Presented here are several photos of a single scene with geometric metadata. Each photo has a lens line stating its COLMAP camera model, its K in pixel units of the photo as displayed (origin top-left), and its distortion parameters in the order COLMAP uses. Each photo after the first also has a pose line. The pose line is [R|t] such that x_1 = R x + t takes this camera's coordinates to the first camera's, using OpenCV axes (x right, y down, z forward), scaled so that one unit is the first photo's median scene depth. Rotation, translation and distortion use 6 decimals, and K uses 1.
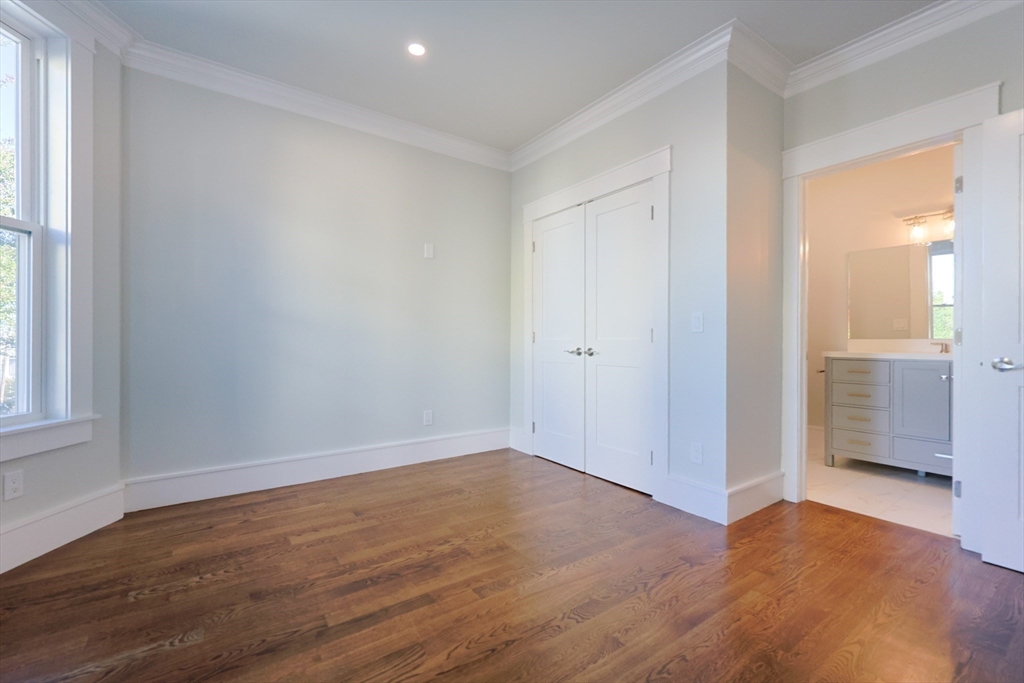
lens RADIAL K [[437.8, 0, 515.7], [0, 437.8, 340.0], [0, 0, 1]] dist [0.001984, 0.000203]
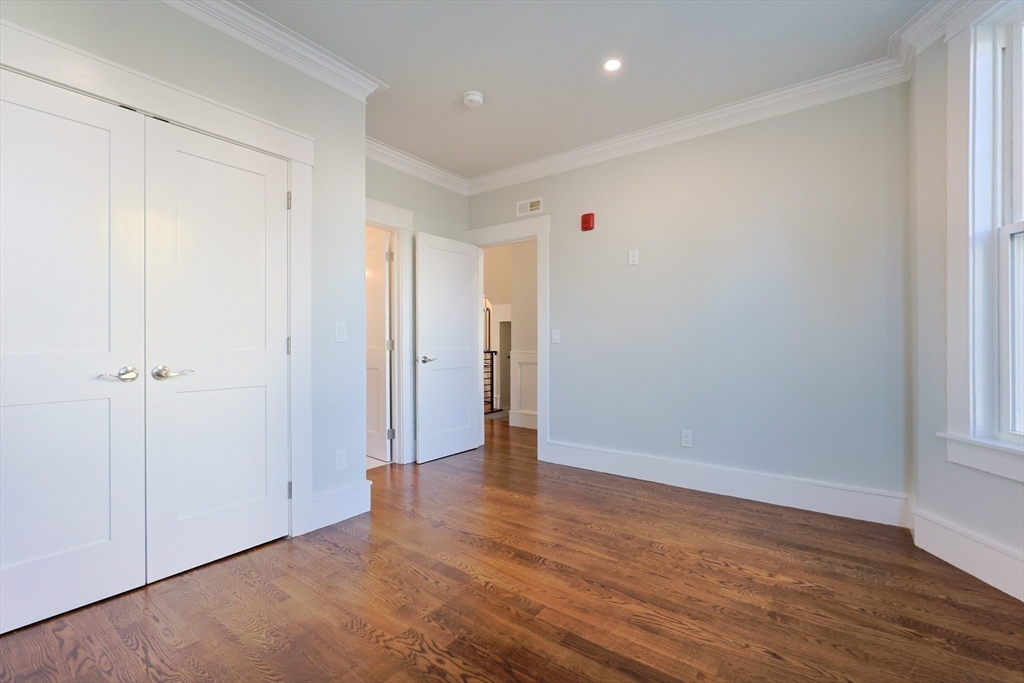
lens RADIAL K [[437.8, 0, 516.6], [0, 437.8, 343.8], [0, 0, 1]] dist [0.001984, 0.000203]
pose [[-0.301079, -0.000765, 0.953599, -0.909080], [0.001127, 0.999999, 0.001158, -0.021335], [-0.953598, 0.001423, -0.301078, 1.208694]]
